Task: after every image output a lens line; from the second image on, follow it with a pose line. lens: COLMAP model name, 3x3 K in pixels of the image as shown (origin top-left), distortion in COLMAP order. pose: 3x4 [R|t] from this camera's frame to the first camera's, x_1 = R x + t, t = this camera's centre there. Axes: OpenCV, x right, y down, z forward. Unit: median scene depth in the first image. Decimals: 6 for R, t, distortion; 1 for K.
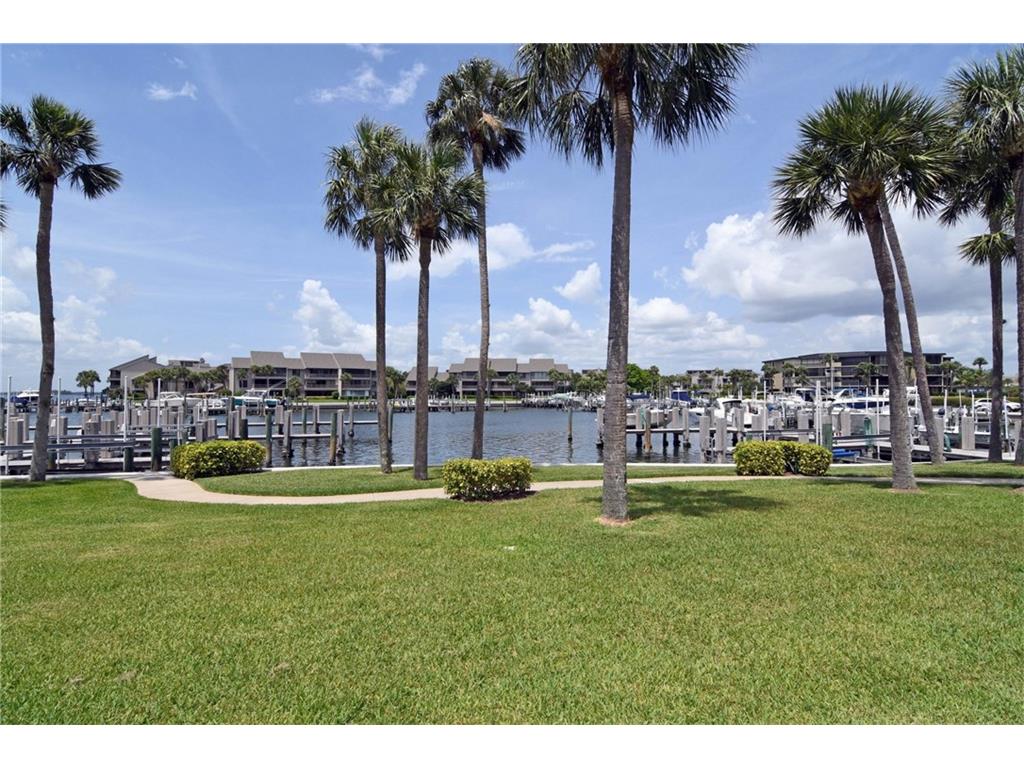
lens RADIAL K [[493.1, 0, 512.8], [0, 493.1, 382.8], [0, 0, 1]] dist [-0.024559, -0.001526]
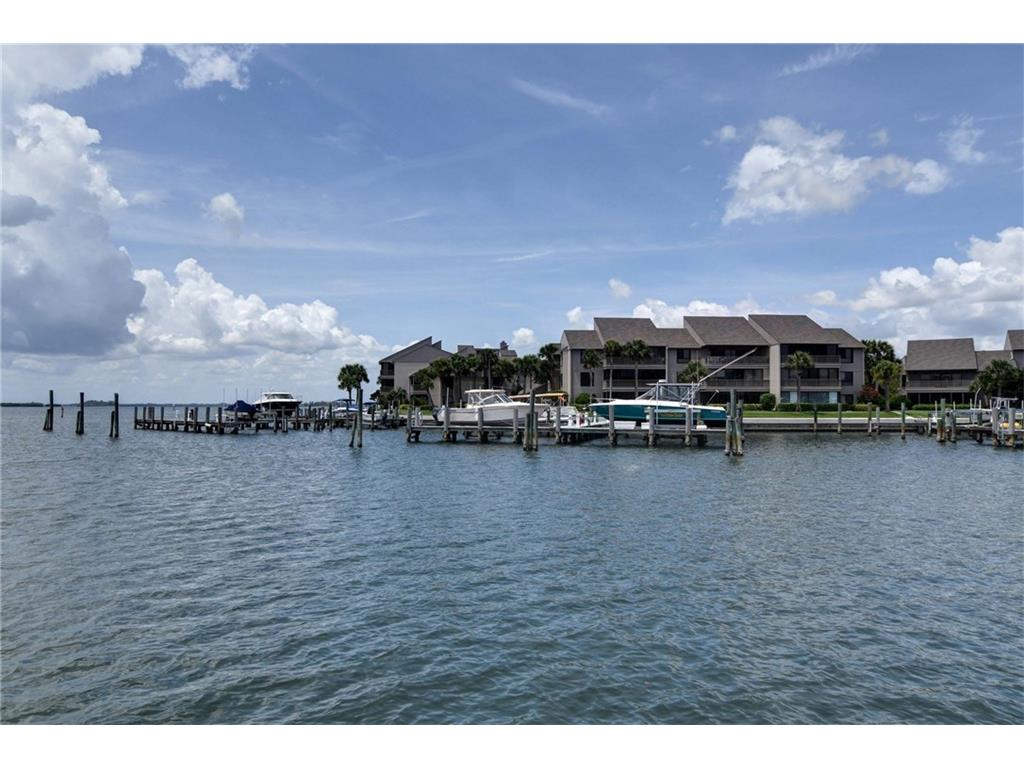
lens RADIAL K [[704.0, 0, 512.1], [0, 704.0, 385.6], [0, 0, 1]] dist [-0.003451, 0.003014]
pose [[0.872147, -0.011641, -0.489106, -0.241097], [0.008125, 0.999924, -0.009312, 0.014164], [0.489177, 0.004147, 0.872175, 0.292933]]
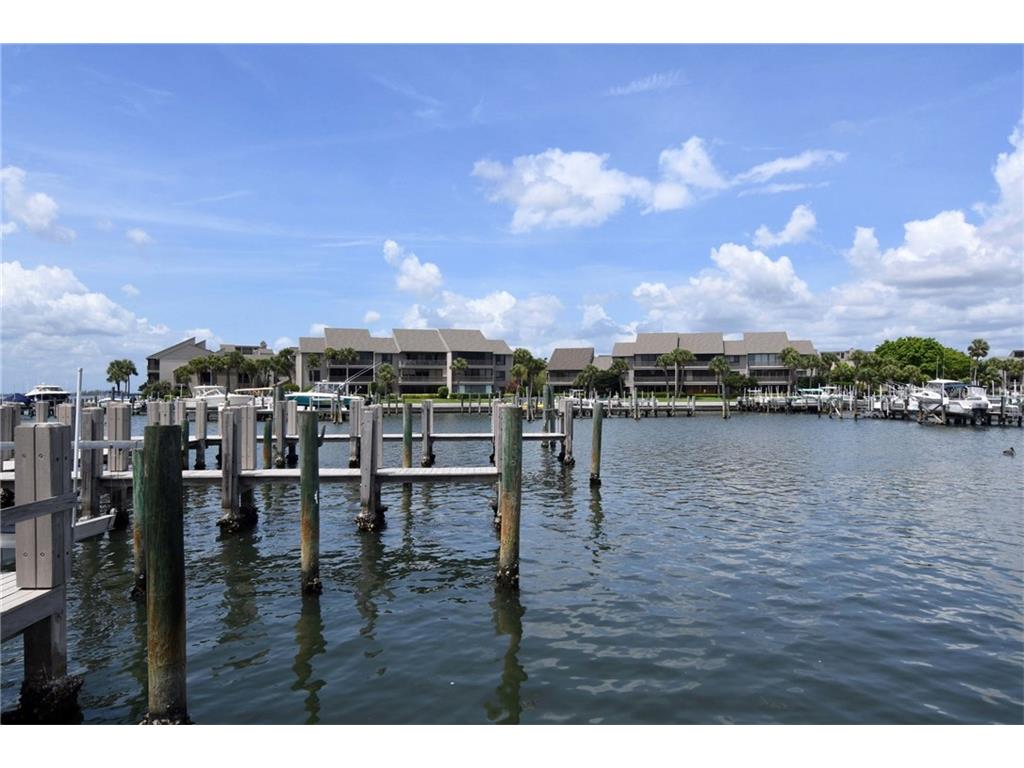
lens RADIAL K [[704.0, 0, 507.4], [0, 704.0, 388.1], [0, 0, 1]] dist [-0.003451, 0.003014]
pose [[0.969847, -0.002942, -0.243699, -0.046621], [0.006336, 0.999894, 0.013147, 0.007761], [0.243634, -0.014294, 0.969762, 0.103954]]
